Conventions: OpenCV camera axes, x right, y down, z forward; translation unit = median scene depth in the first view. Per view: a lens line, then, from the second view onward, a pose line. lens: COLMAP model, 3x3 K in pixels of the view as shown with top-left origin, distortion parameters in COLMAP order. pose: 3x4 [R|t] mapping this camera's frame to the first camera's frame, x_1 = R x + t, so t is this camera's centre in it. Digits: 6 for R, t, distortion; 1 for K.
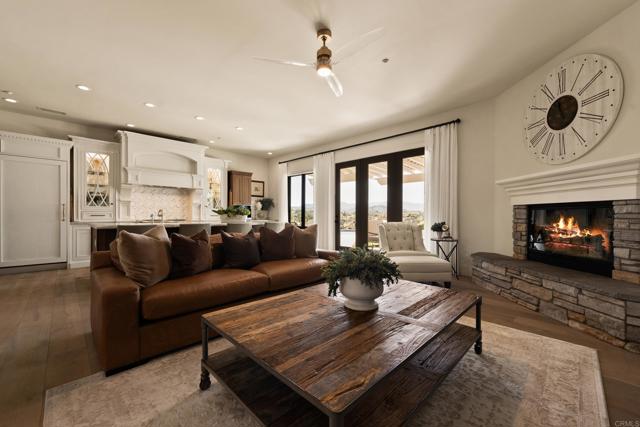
lens RADIAL K [[255.1, 0, 320.0], [0, 255.1, 216.9], [0, 0, 1]] dist [-0.000285, 0.000151]
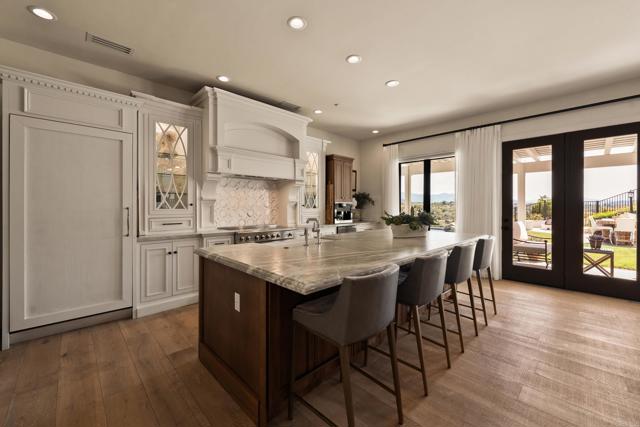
lens RADIAL K [[255.1, 0, 318.0], [0, 255.1, 207.9], [0, 0, 1]] dist [-0.000285, 0.000151]
pose [[0.999954, -0.002963, -0.009161, -0.489116], [0.002956, 0.999995, -0.000784, -0.040957], [0.009163, 0.000756, 0.999958, 0.366450]]
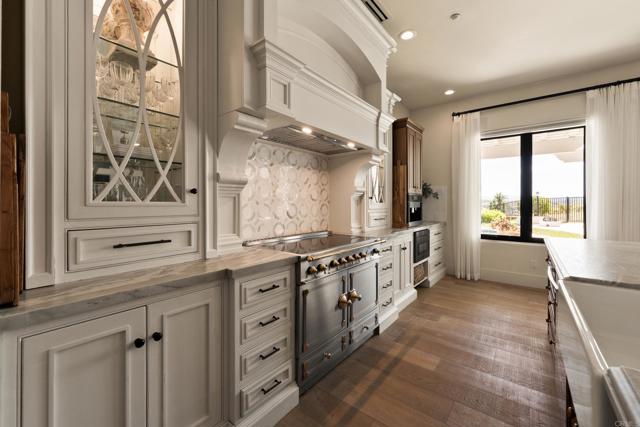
lens RADIAL K [[255.1, 0, 314.7], [0, 255.1, 203.3], [0, 0, 1]] dist [-0.000285, 0.000151]
pose [[0.993135, -0.000855, 0.116971, -0.716915], [0.001245, 0.999994, -0.003261, -0.038129], [-0.116968, 0.003384, 0.993130, 0.730008]]
